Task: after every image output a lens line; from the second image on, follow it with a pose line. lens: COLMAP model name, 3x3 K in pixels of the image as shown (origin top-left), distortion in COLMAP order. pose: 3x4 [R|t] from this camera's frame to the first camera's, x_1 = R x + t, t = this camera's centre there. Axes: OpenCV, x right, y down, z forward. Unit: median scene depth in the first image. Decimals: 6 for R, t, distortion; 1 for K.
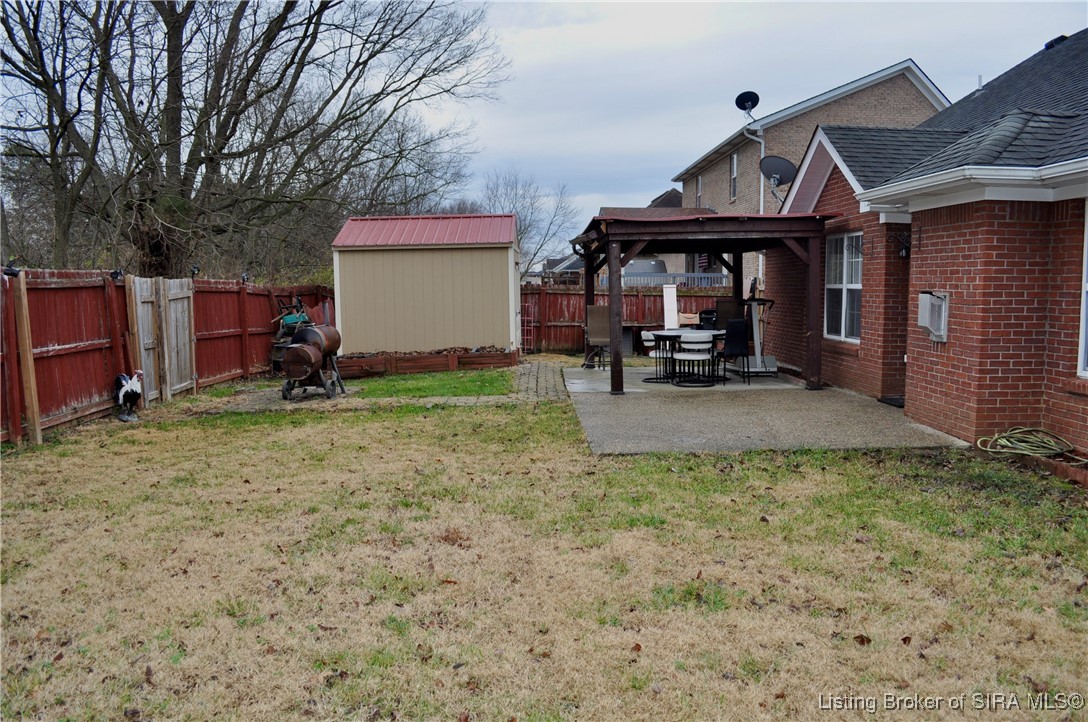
lens RADIAL K [[851.8, 0, 548.9], [0, 851.8, 366.2], [0, 0, 1]] dist [-0.079176, 0.007471]
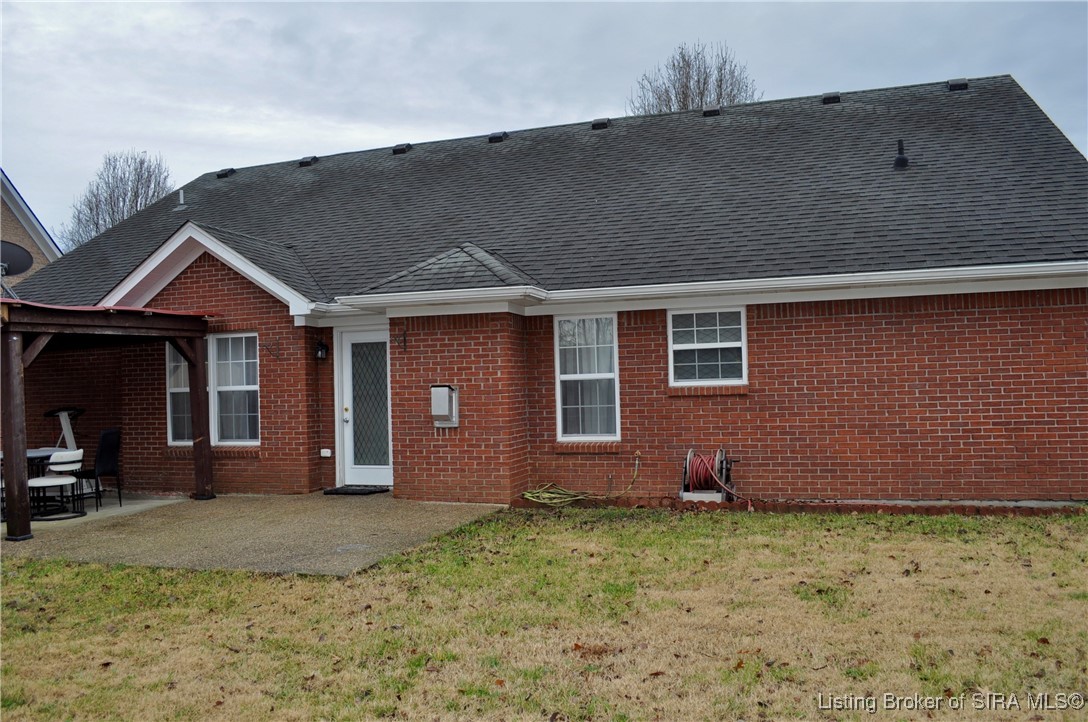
lens RADIAL K [[851.8, 0, 548.9], [0, 851.8, 366.2], [0, 0, 1]] dist [-0.079176, 0.007471]
pose [[0.333912, 0.010679, 0.942544, -0.457926], [0.117647, 0.991645, -0.052913, -0.025430], [-0.935234, 0.128556, 0.329866, 0.335657]]
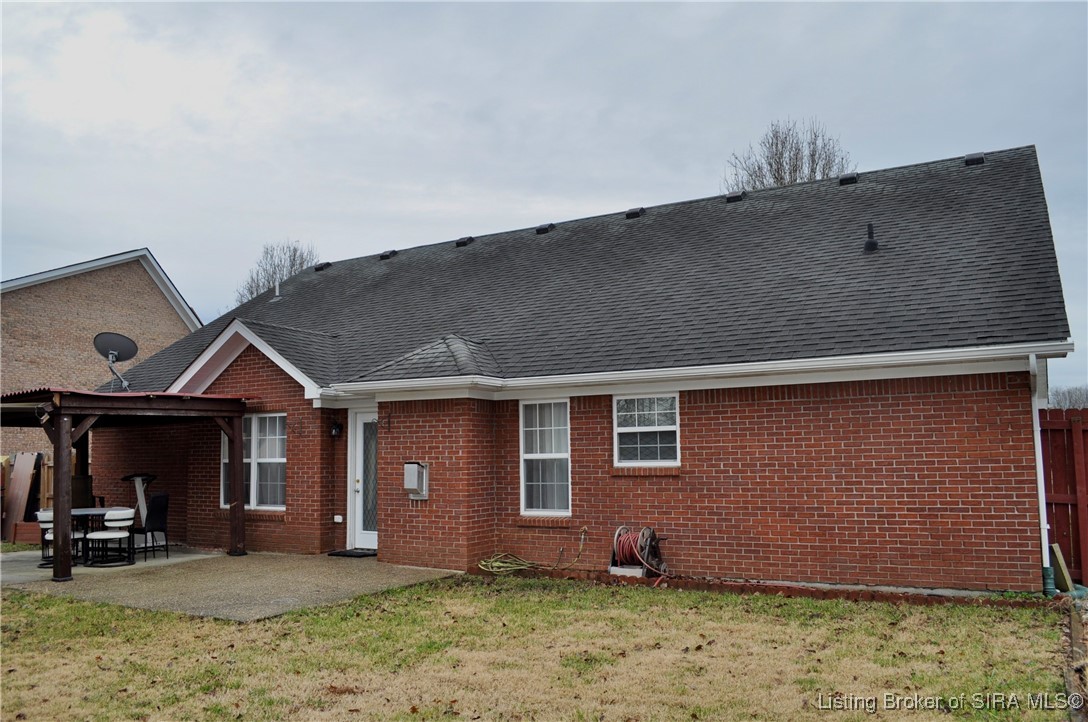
lens RADIAL K [[851.8, 0, 548.9], [0, 851.8, 366.2], [0, 0, 1]] dist [-0.079176, 0.007471]
pose [[0.524945, 0.081006, 0.847273, -0.433840], [0.095952, 0.983483, -0.153478, -0.008205], [-0.845711, 0.161865, 0.508501, 0.075118]]
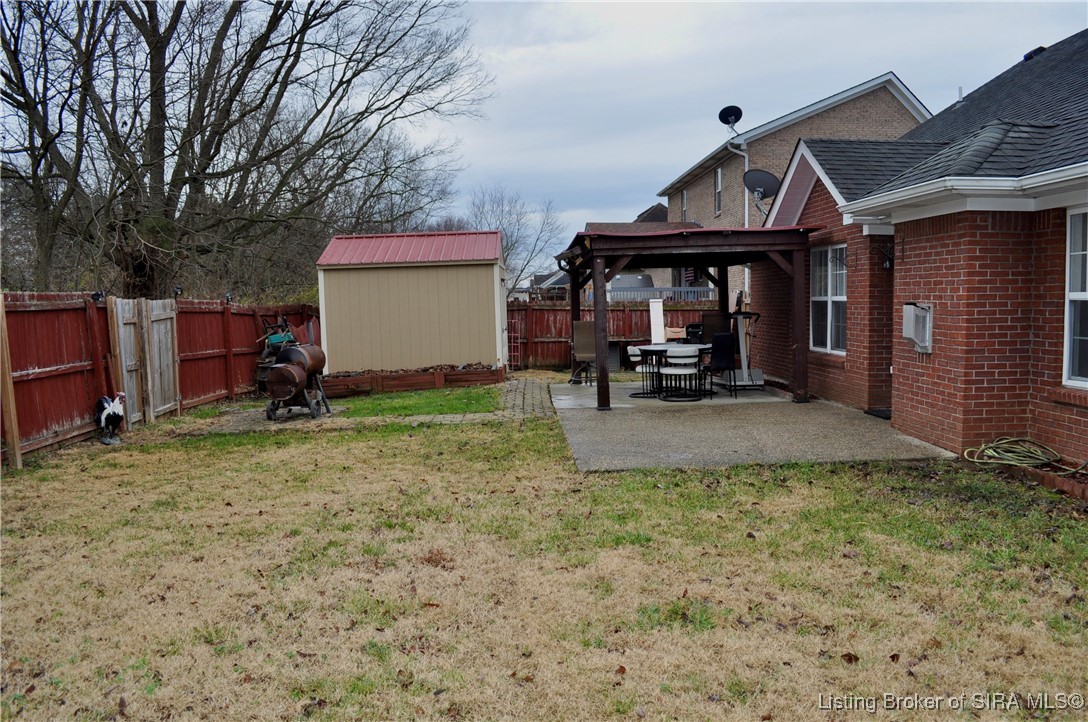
lens RADIAL K [[851.8, 0, 548.9], [0, 851.8, 366.2], [0, 0, 1]] dist [-0.079176, 0.007471]
pose [[0.999821, -0.013886, 0.012849, 0.003961], [0.014118, 0.999736, -0.018129, -0.001101], [-0.012594, 0.018307, 0.999753, 0.004501]]
